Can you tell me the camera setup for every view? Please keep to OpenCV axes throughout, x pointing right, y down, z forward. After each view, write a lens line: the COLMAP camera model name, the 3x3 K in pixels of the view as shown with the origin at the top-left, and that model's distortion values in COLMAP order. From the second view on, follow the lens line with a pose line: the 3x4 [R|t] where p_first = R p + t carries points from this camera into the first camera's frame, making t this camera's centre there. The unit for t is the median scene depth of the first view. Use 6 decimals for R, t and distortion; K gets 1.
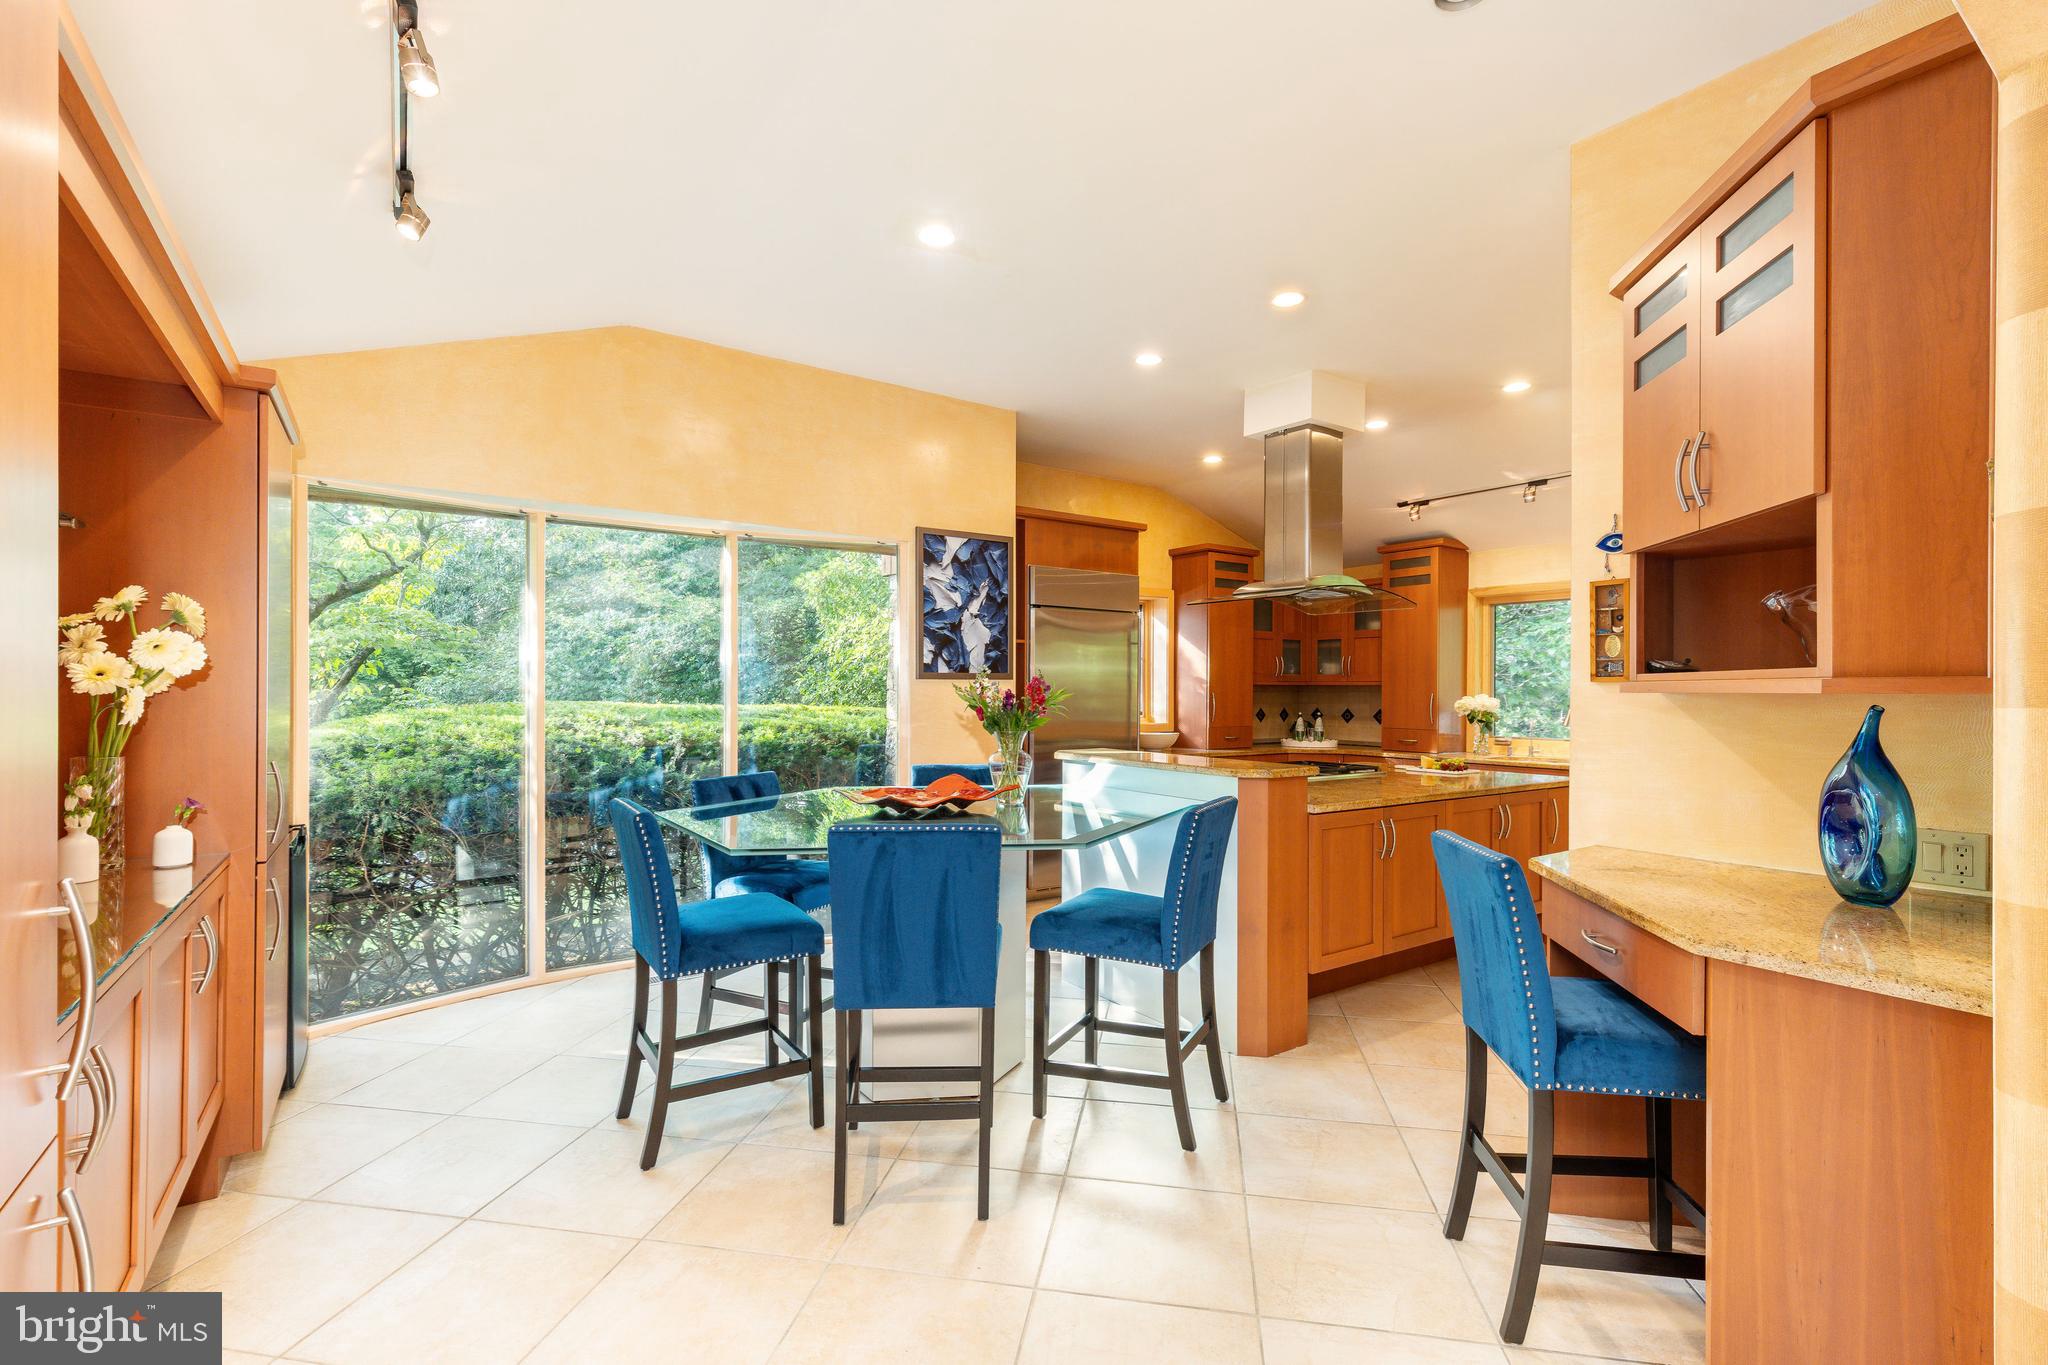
lens RADIAL K [[910.5, 0, 1025.1], [0, 910.5, 687.1], [0, 0, 1]] dist [0.001581, -0.000133]
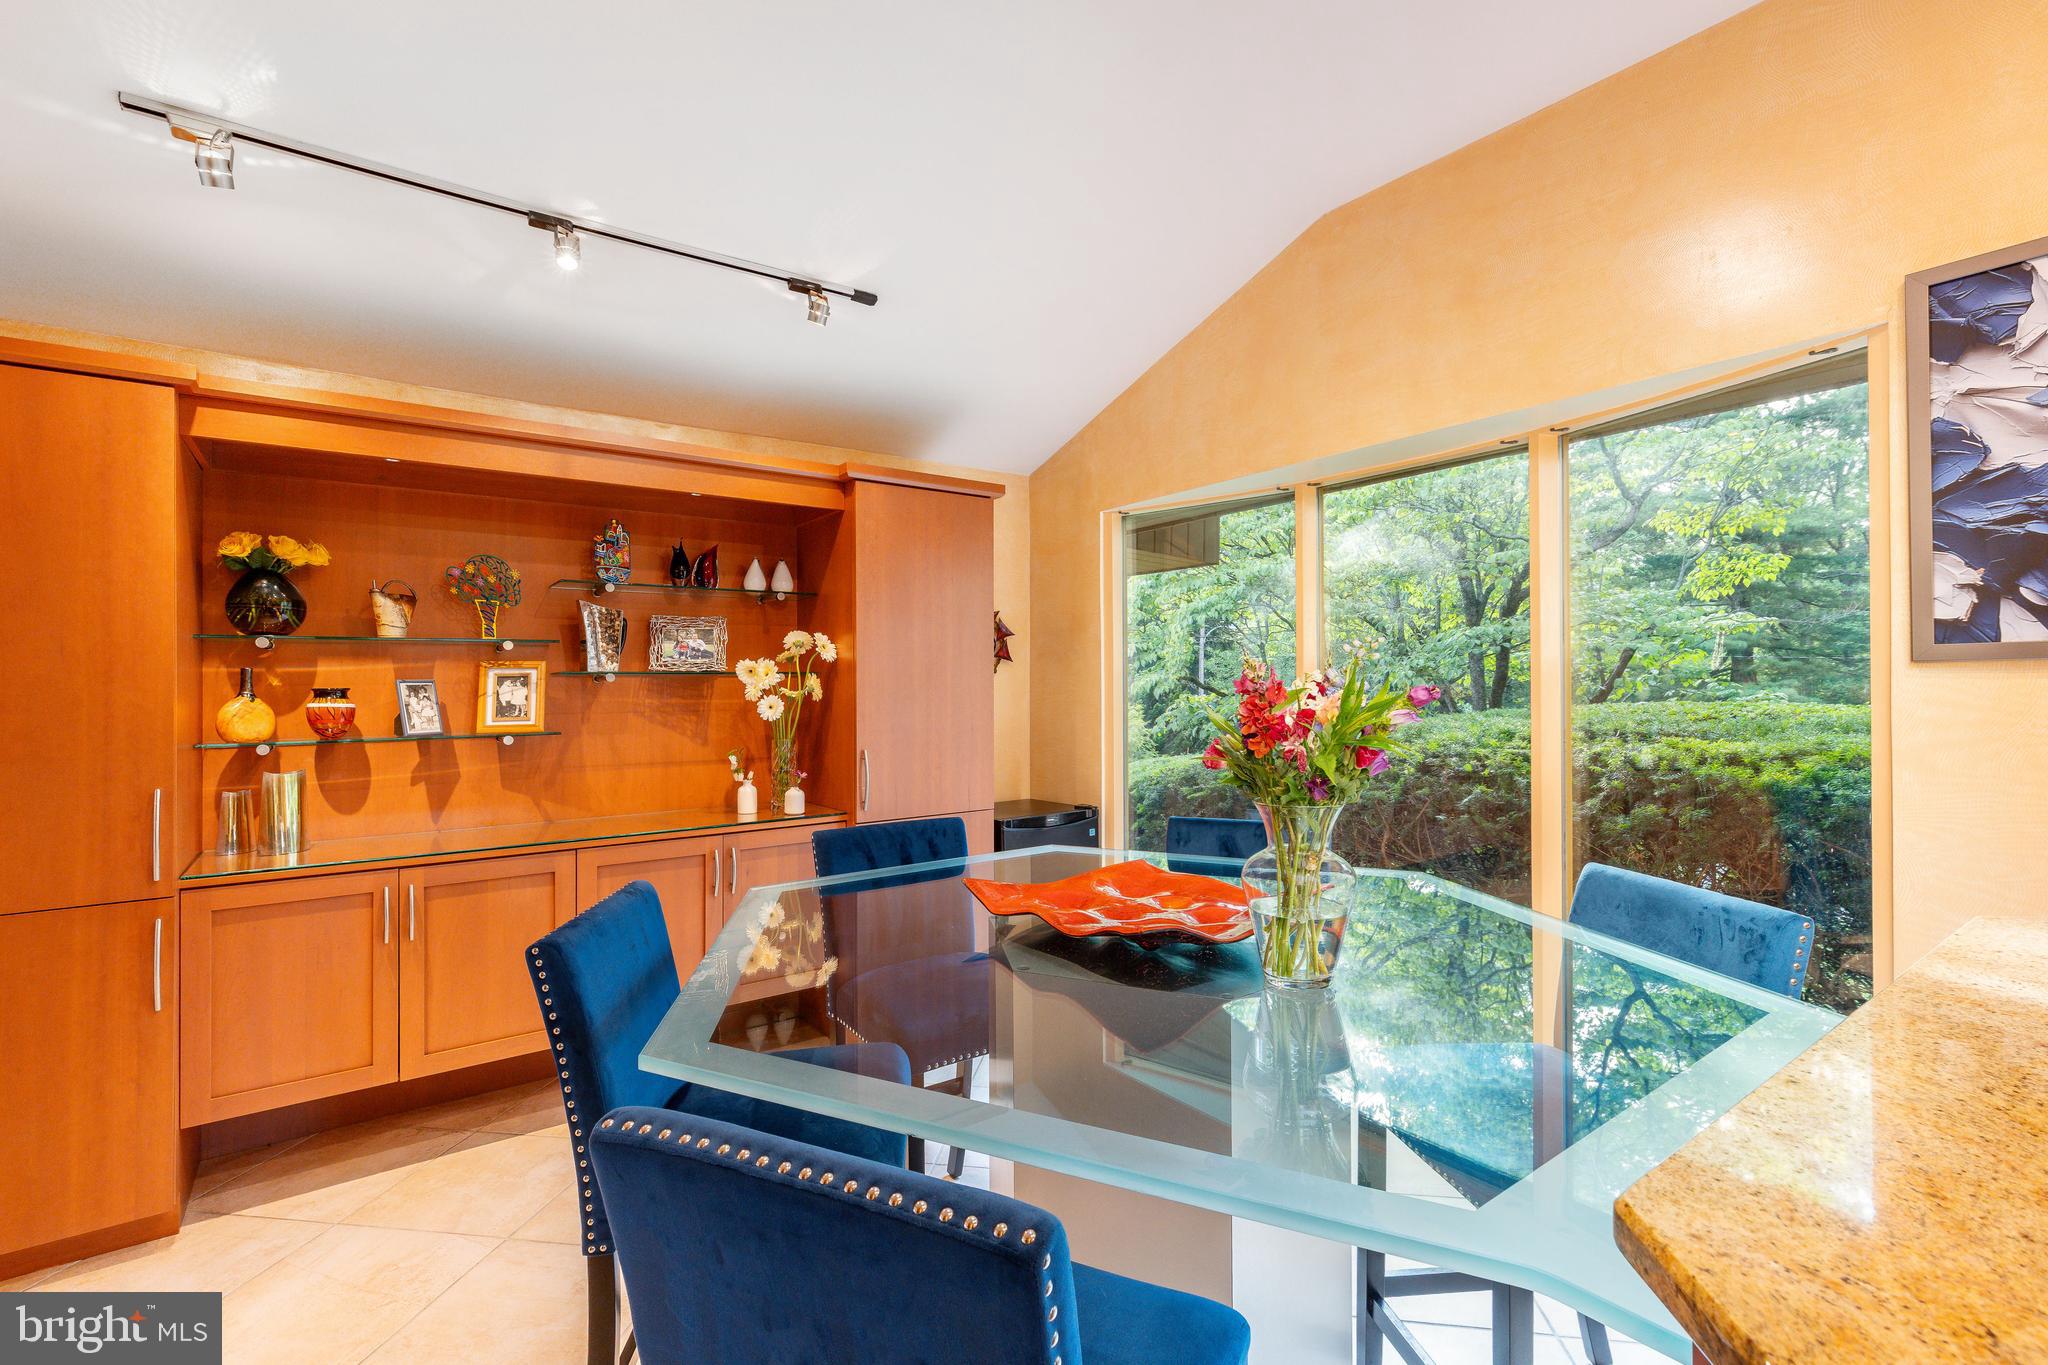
lens RADIAL K [[910.5, 0, 1033.2], [0, 910.5, 677.4], [0, 0, 1]] dist [0.001581, -0.000133]
pose [[0.025074, -0.012230, -0.999611, 0.262057], [0.011037, 0.999868, -0.011957, -0.001100], [0.999625, -0.010733, 0.025205, 0.594389]]
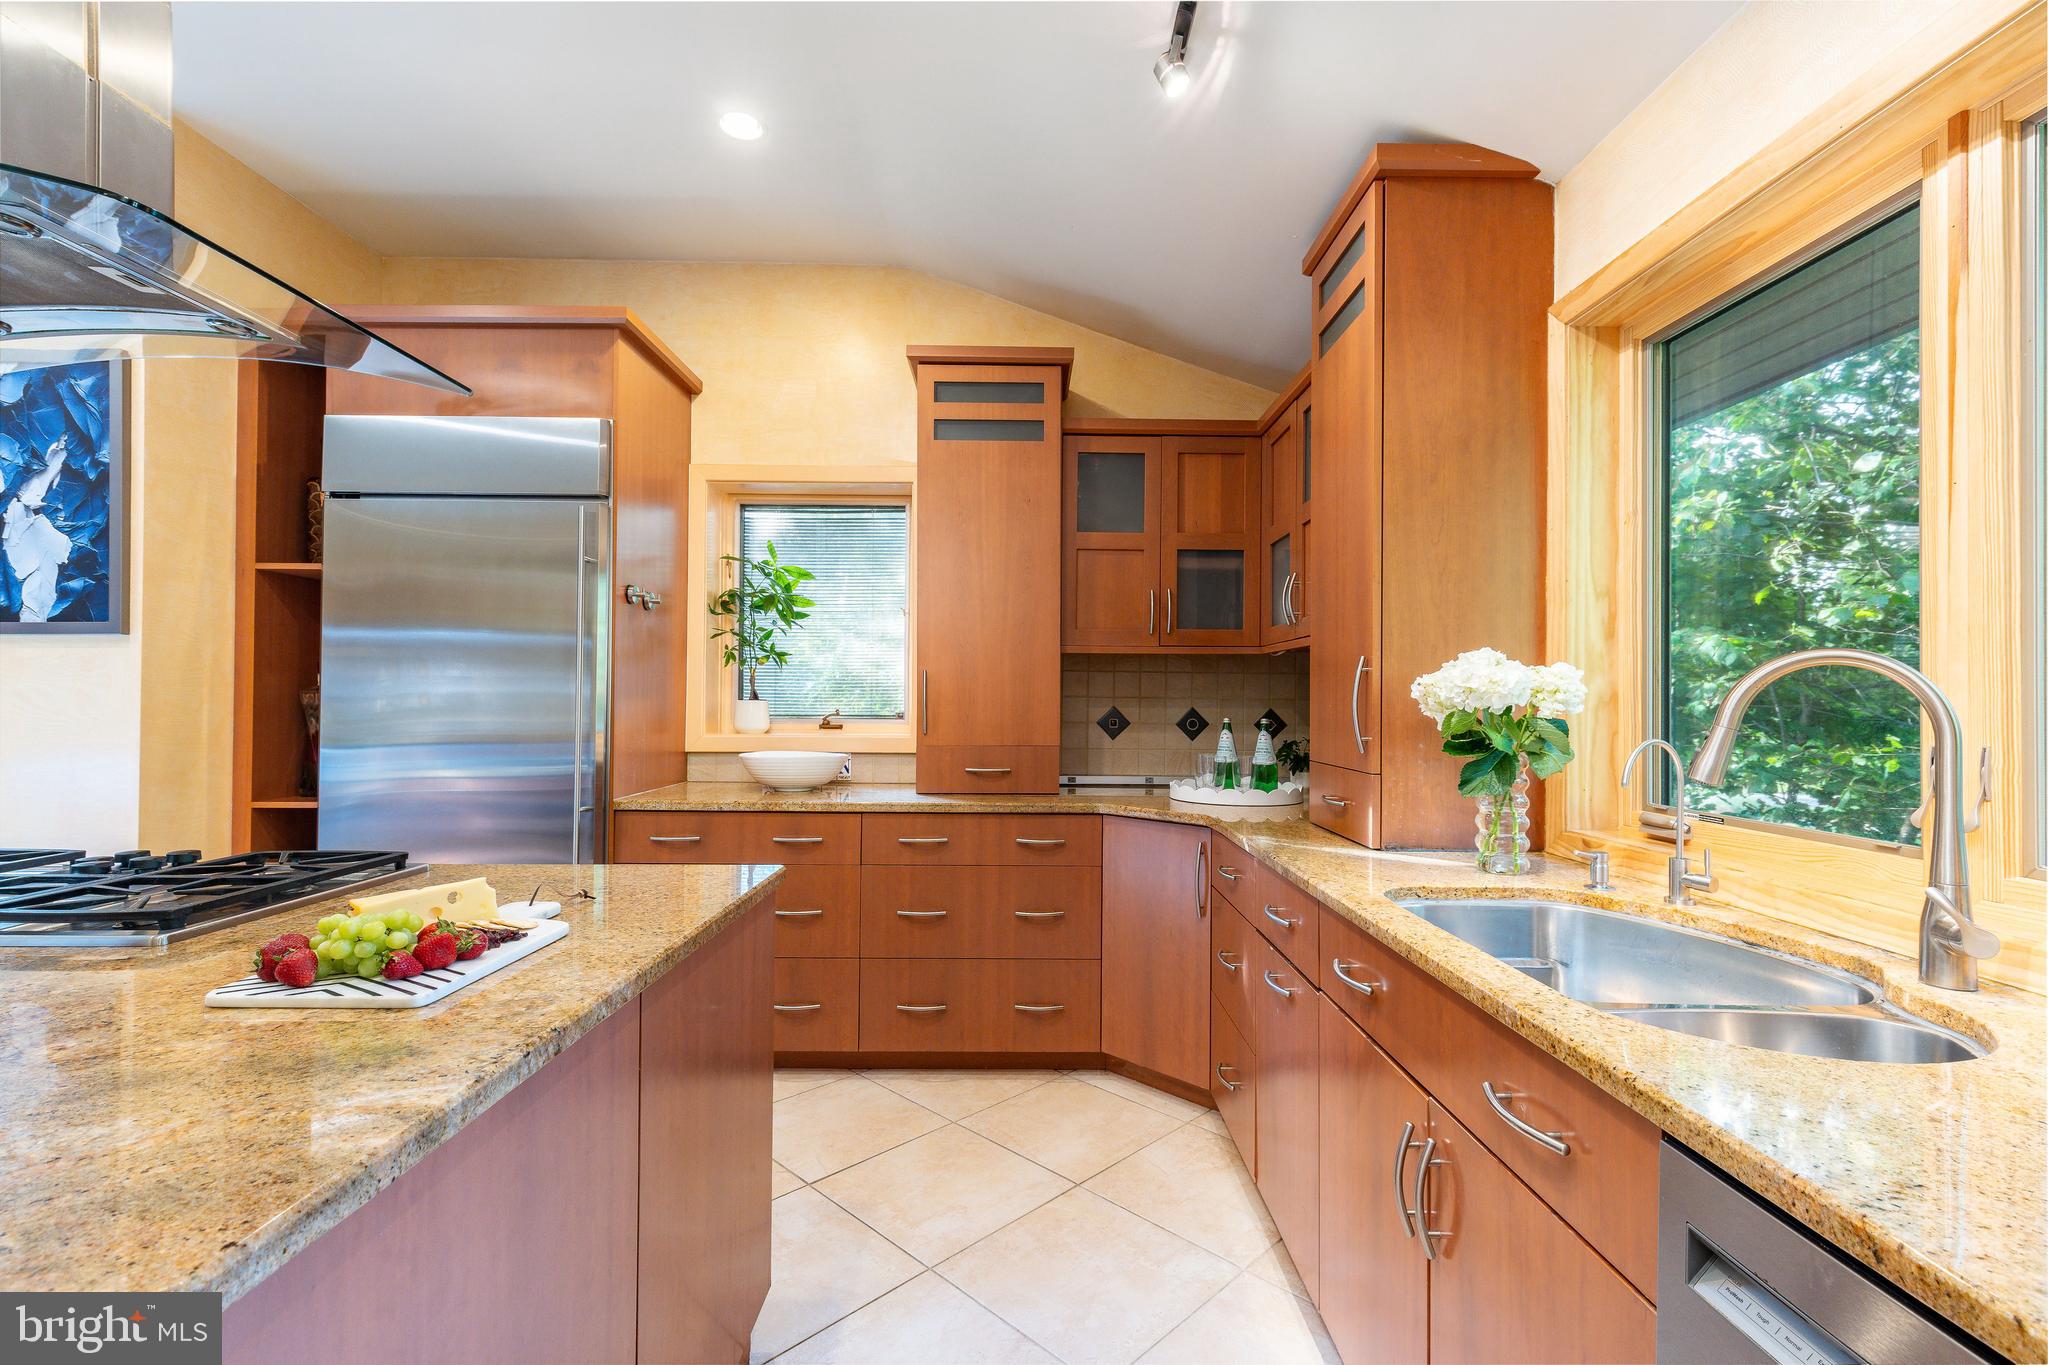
lens RADIAL K [[910.5, 0, 1027.9], [0, 910.5, 689.7], [0, 0, 1]] dist [0.001581, -0.000133]
pose [[0.824811, -0.009919, -0.565322, 0.704719], [0.001346, 0.999878, -0.015580, 0.031587], [0.565407, 0.012090, 0.824723, 0.912185]]
